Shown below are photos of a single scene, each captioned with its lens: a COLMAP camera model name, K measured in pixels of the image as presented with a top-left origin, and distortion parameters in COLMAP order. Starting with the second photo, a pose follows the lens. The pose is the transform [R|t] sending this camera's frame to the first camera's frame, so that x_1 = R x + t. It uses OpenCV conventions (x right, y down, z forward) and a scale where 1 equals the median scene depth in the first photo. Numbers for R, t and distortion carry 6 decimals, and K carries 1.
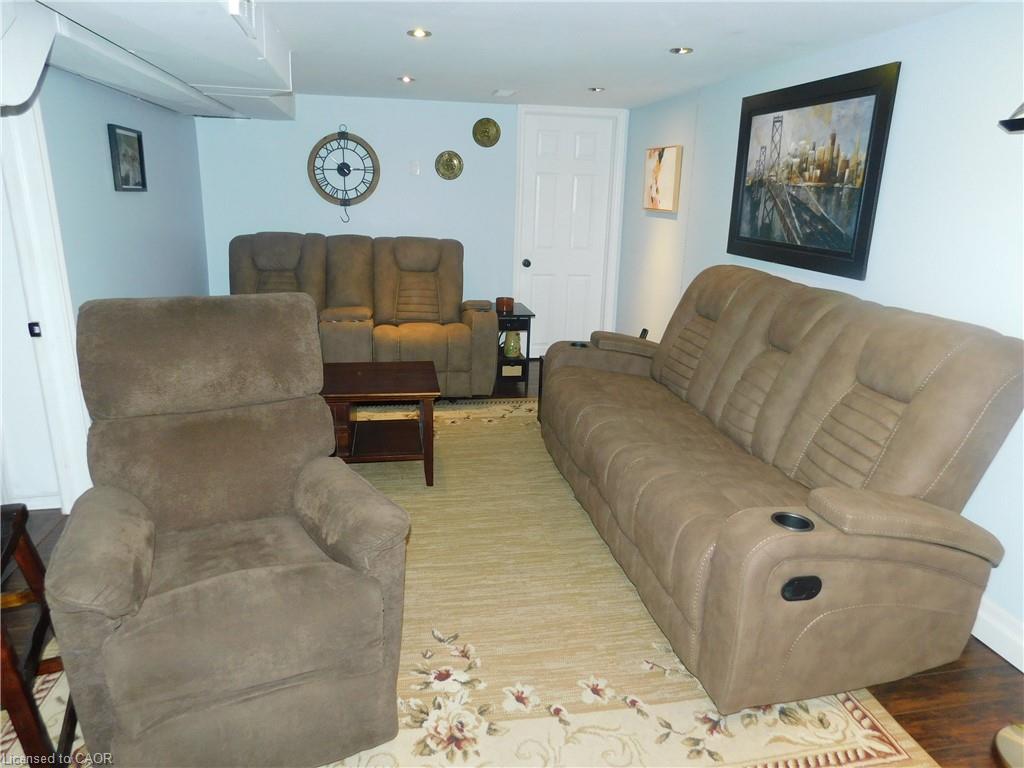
lens RADIAL K [[683.3, 0, 511.6], [0, 683.3, 382.5], [0, 0, 1]] dist [0.000584, 0.027633]
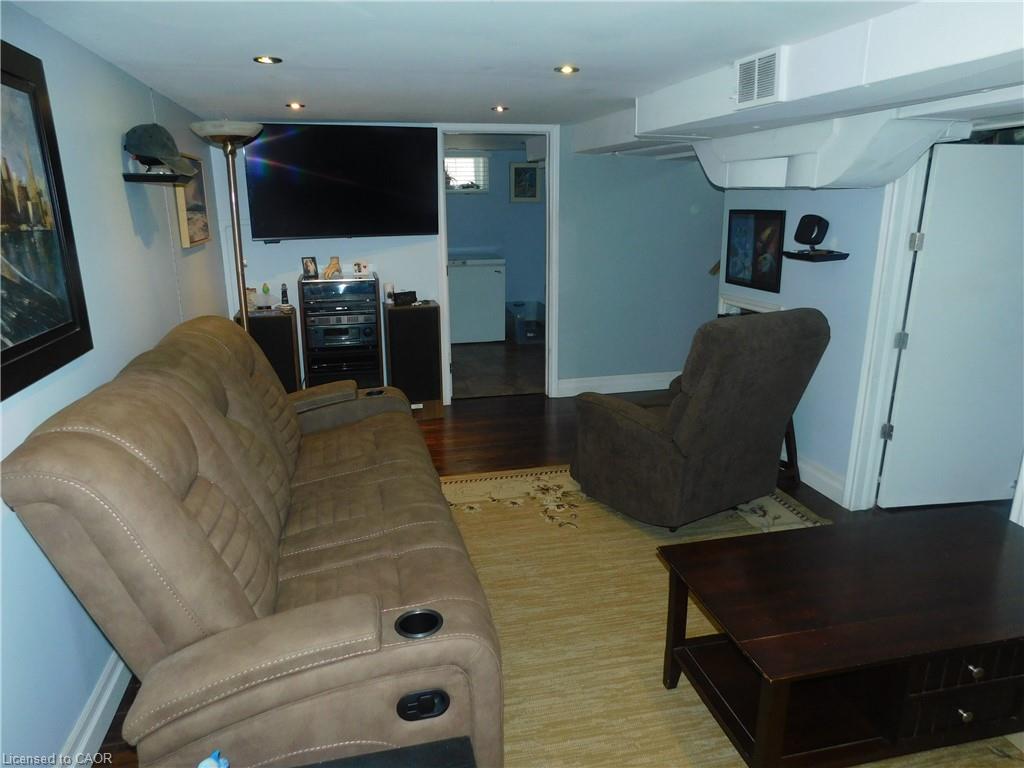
lens RADIAL K [[683.3, 0, 511.3], [0, 683.3, 383.4], [0, 0, 1]] dist [0.000584, 0.027633]
pose [[-0.998393, -0.008076, -0.056082, 0.087747], [-0.035792, 0.857200, 0.513738, -0.519831], [0.043925, 0.514920, -0.856112, 1.682162]]
